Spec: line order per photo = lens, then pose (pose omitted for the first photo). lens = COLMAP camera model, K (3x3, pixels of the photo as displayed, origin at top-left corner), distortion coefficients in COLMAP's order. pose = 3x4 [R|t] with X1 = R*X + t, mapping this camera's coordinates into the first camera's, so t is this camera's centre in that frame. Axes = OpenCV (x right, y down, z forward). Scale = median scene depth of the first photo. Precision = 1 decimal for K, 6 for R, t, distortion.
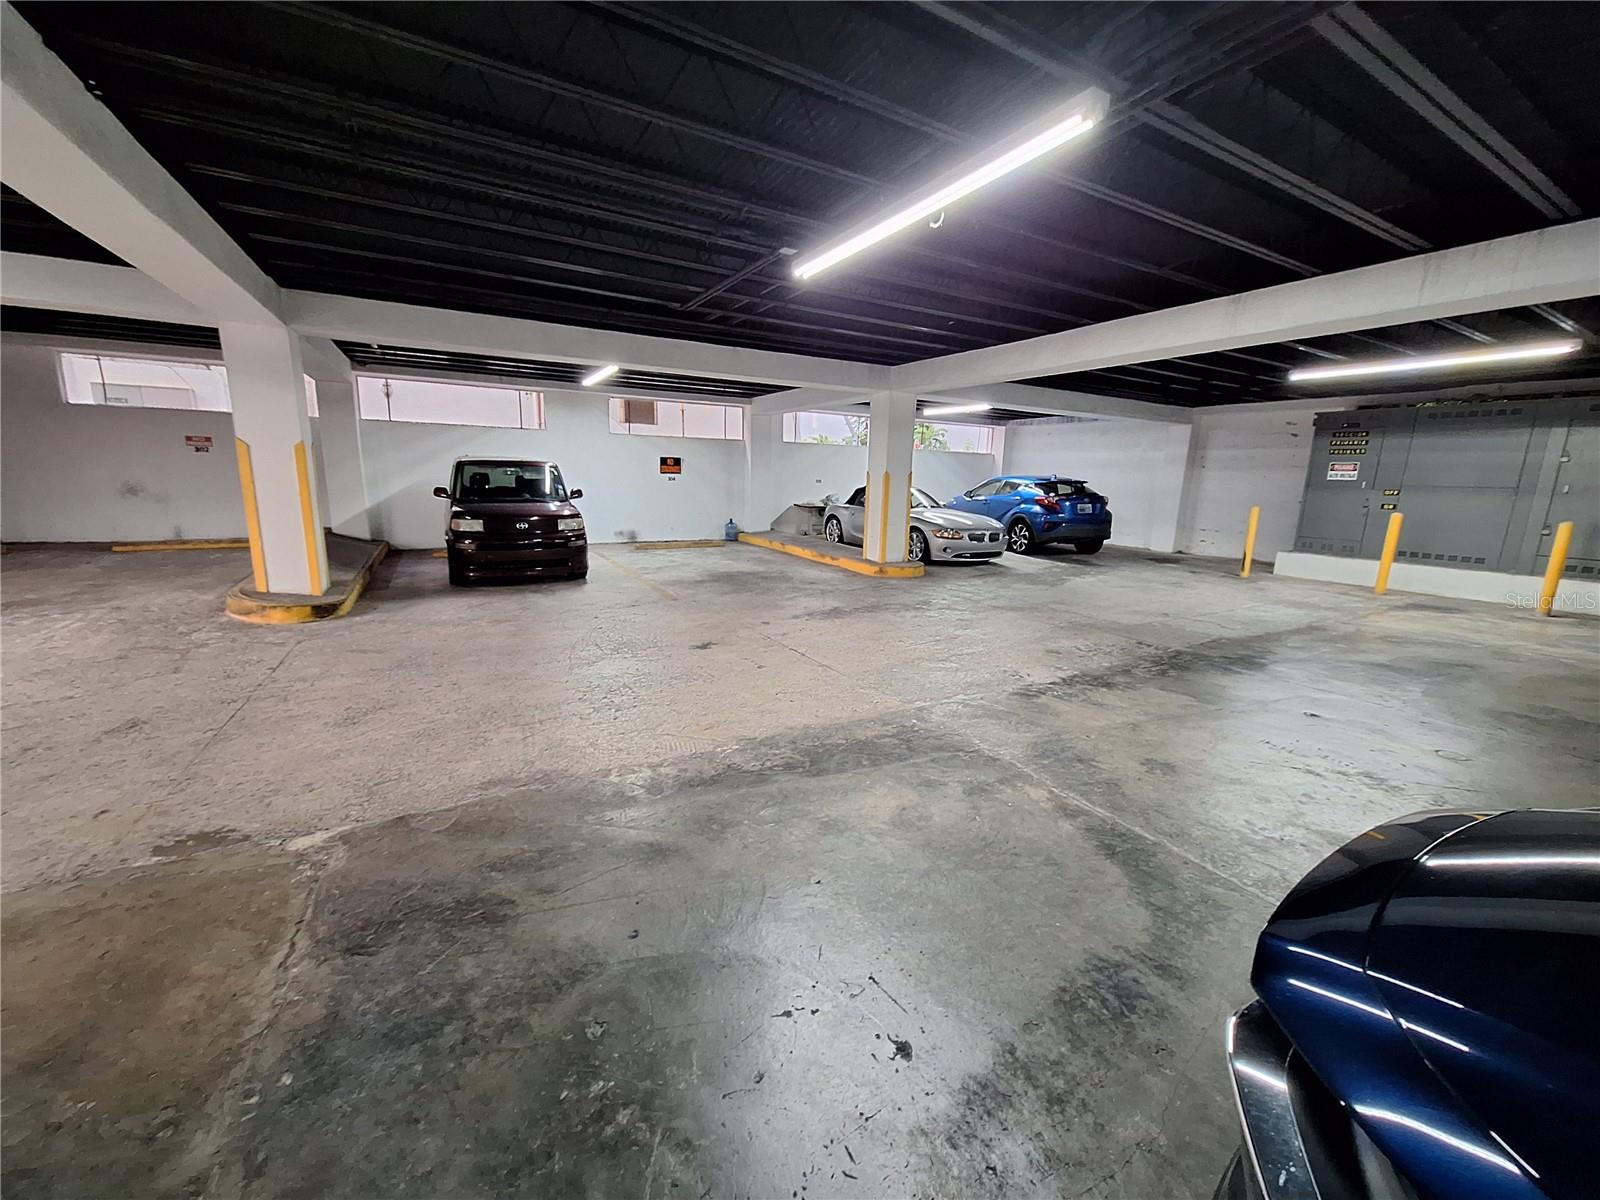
lens RADIAL K [[633.4, 0, 801.1], [0, 633.4, 599.0], [0, 0, 1]] dist [-0.001524, 0.000339]
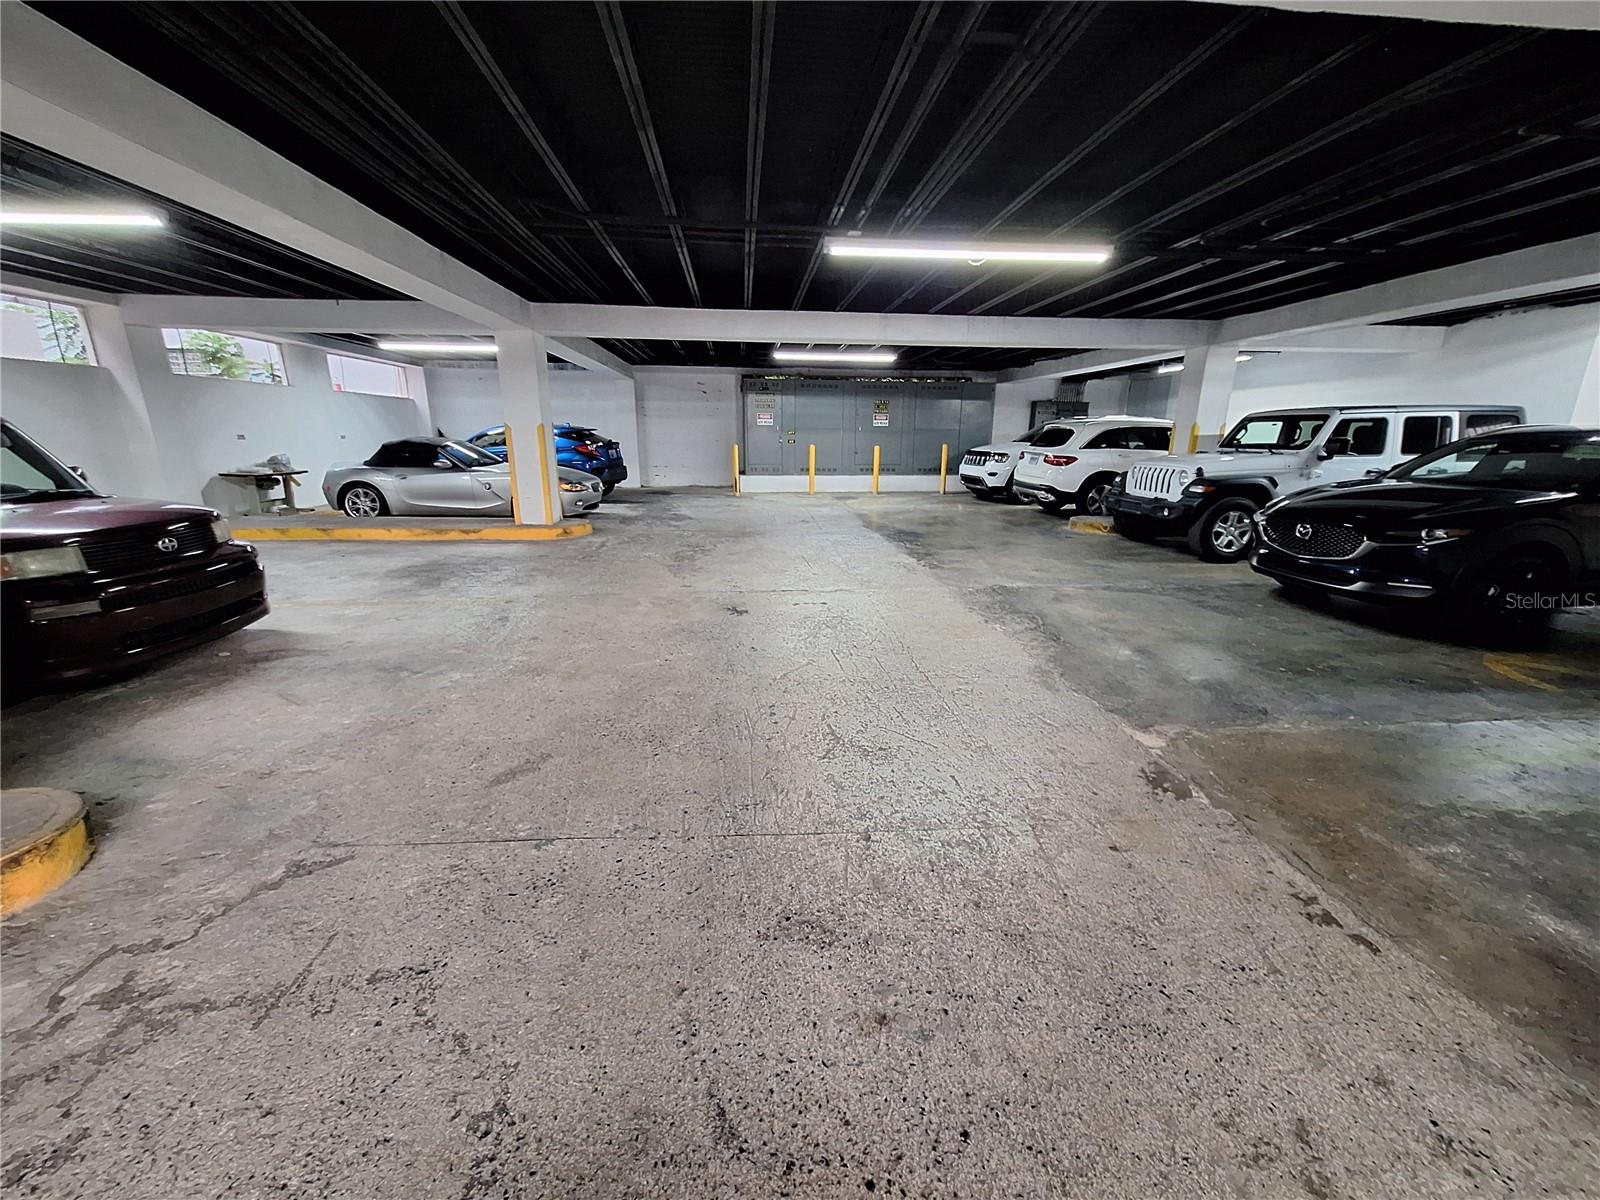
lens RADIAL K [[633.4, 0, 799.3], [0, 633.4, 603.9], [0, 0, 1]] dist [-0.001524, 0.000339]
pose [[0.405676, -0.262600, 0.875482, -0.590057], [0.180673, 0.961979, 0.204826, -0.072618], [-0.895982, 0.075083, 0.437697, 0.298586]]
